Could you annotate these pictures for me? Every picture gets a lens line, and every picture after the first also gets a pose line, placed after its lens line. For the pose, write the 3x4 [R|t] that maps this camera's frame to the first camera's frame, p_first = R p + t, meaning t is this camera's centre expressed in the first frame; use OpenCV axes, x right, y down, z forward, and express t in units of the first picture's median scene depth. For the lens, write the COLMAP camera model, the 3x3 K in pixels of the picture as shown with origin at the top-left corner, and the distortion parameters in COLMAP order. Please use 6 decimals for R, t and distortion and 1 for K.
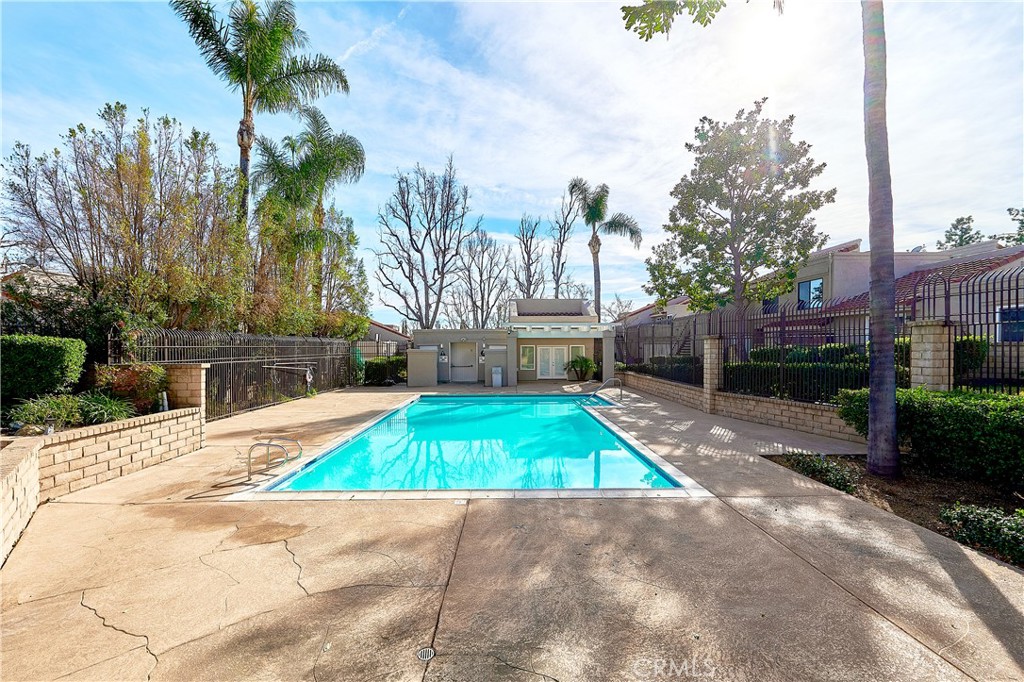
lens RADIAL K [[421.1, 0, 512.0], [0, 421.1, 341.0], [0, 0, 1]] dist [0.000362, -0.000008]
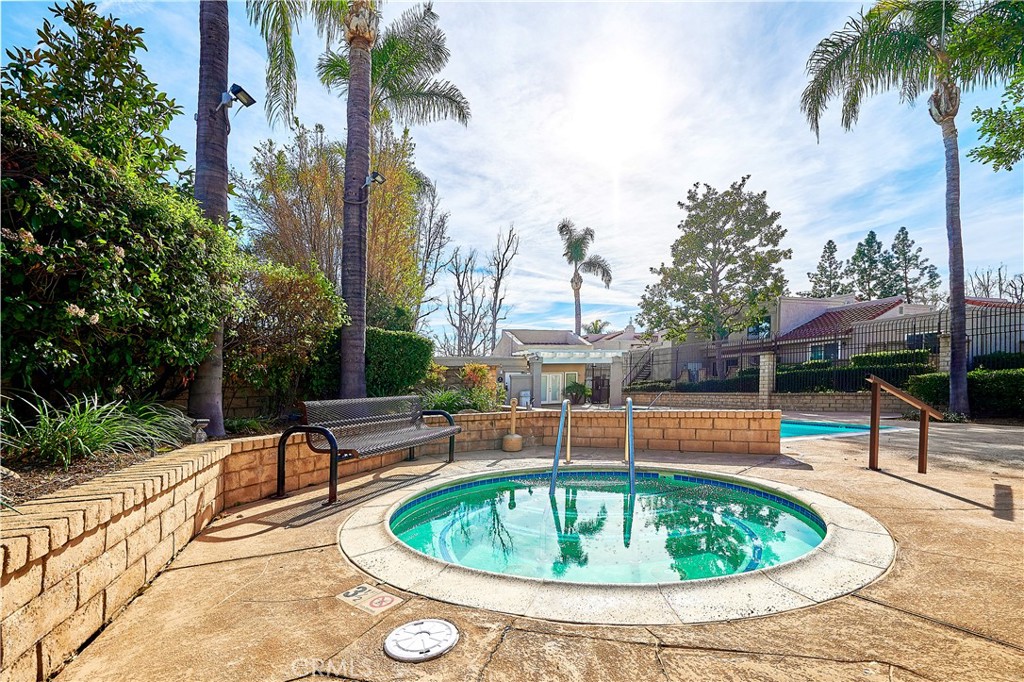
lens RADIAL K [[437.3, 0, 512.1], [0, 437.3, 378.3], [0, 0, 1]] dist [-0.001022, -0.000121]
pose [[0.954220, -0.012842, 0.298828, -0.342821], [0.015611, 0.999854, -0.006879, 0.032349], [-0.298697, 0.011229, 0.954282, -0.042505]]
